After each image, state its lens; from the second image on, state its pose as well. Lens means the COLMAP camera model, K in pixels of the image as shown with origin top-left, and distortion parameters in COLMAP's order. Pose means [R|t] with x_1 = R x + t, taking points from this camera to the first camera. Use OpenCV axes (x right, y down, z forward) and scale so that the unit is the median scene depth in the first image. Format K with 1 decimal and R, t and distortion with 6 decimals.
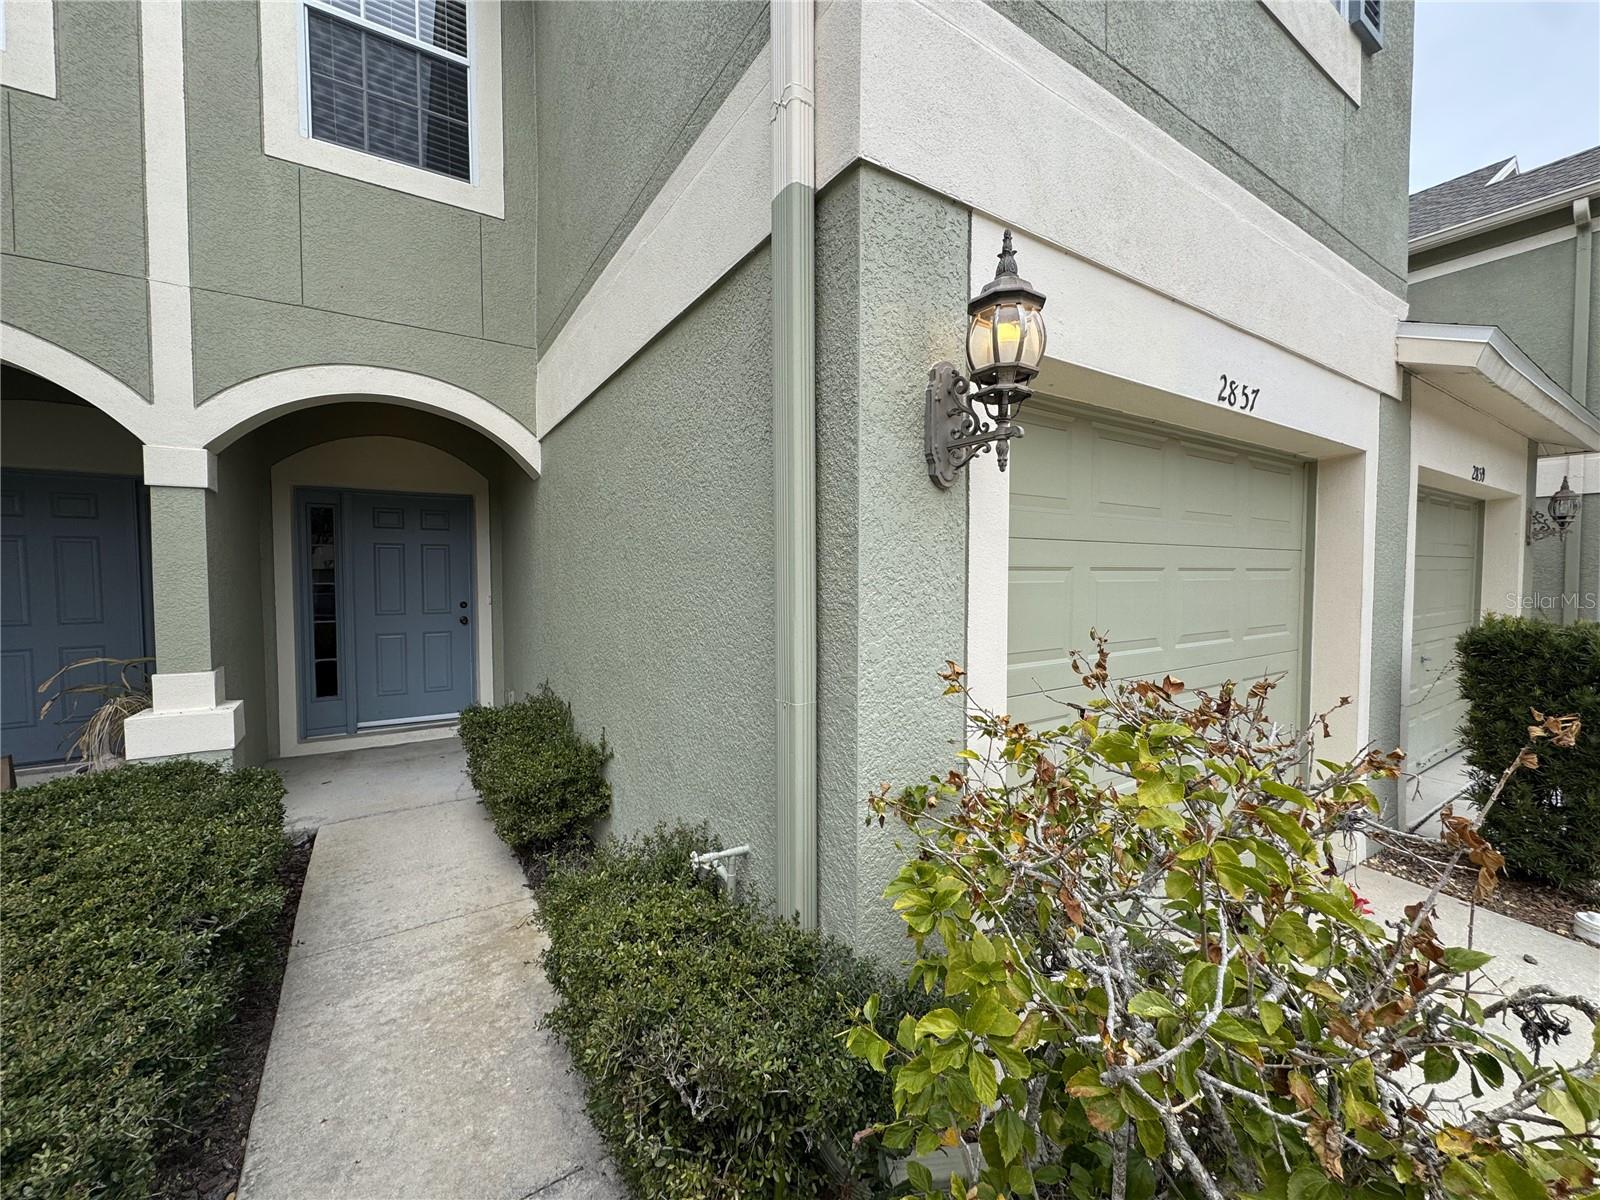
lens RADIAL K [[640.8, 0, 800.0], [0, 640.8, 600.0], [0, 0, 1]] dist [-0.002014, 0.000179]
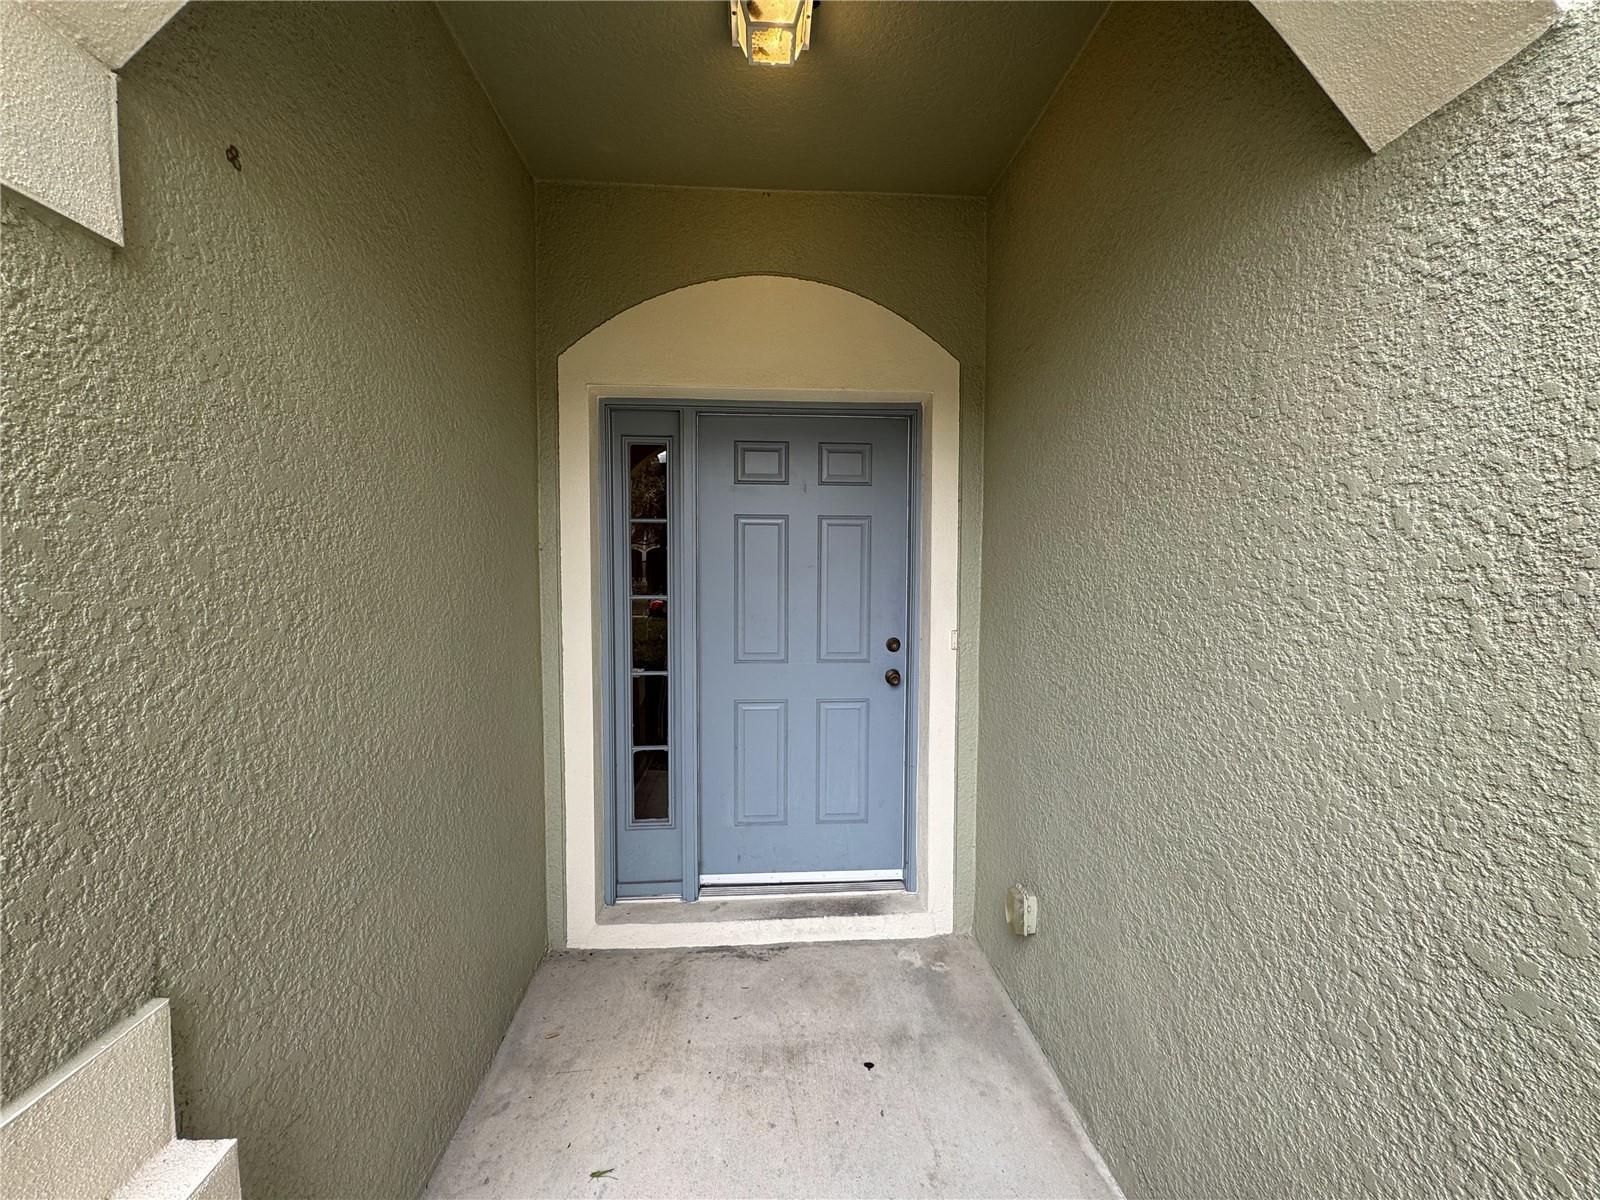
lens RADIAL K [[640.8, 0, 800.0], [0, 640.8, 600.0], [0, 0, 1]] dist [-0.002014, 0.000179]
pose [[0.877283, 0.026791, -0.479225, -0.397558], [-0.019158, 0.999600, 0.020811, -0.036261], [0.479591, -0.009076, 0.877445, 0.613949]]
